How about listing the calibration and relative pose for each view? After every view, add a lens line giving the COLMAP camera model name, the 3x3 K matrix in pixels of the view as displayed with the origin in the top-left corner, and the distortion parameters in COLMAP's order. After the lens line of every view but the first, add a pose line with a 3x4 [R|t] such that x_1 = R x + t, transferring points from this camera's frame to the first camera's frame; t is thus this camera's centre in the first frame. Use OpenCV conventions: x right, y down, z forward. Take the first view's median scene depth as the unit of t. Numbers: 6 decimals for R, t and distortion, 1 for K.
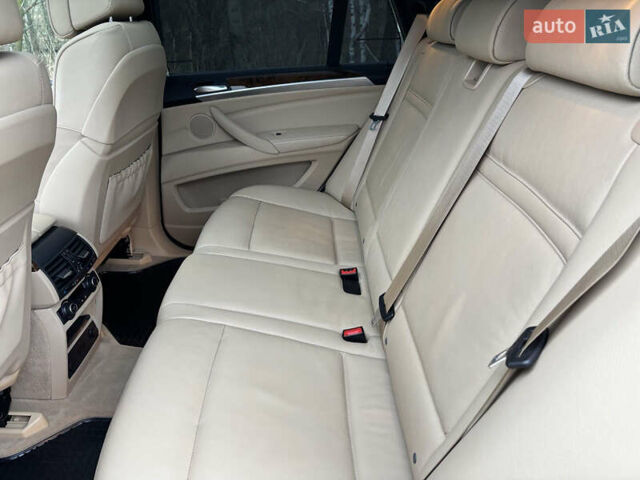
lens RADIAL K [[486.7, 0, 320.0], [0, 486.7, 240.0], [0, 0, 1]] dist [0.034184, -0.035815]
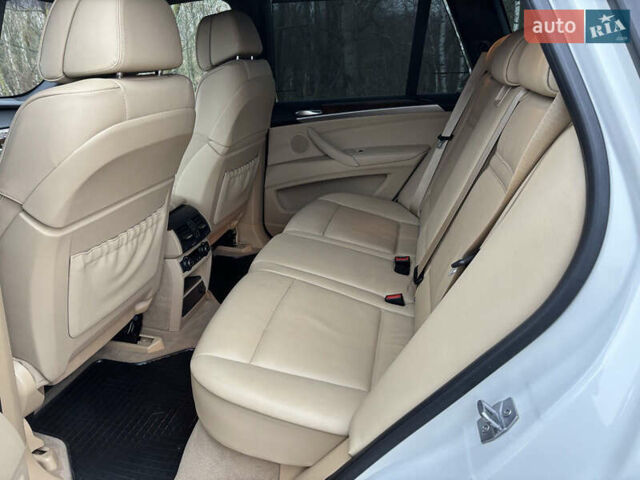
lens RADIAL K [[486.7, 0, 320.0], [0, 486.7, 240.0], [0, 0, 1]] dist [0.034184, -0.035815]
pose [[0.974825, 0.070499, -0.211533, 0.104429], [-0.086489, 0.993977, -0.067304, 0.109416], [0.205514, 0.083905, 0.975051, -0.205638]]
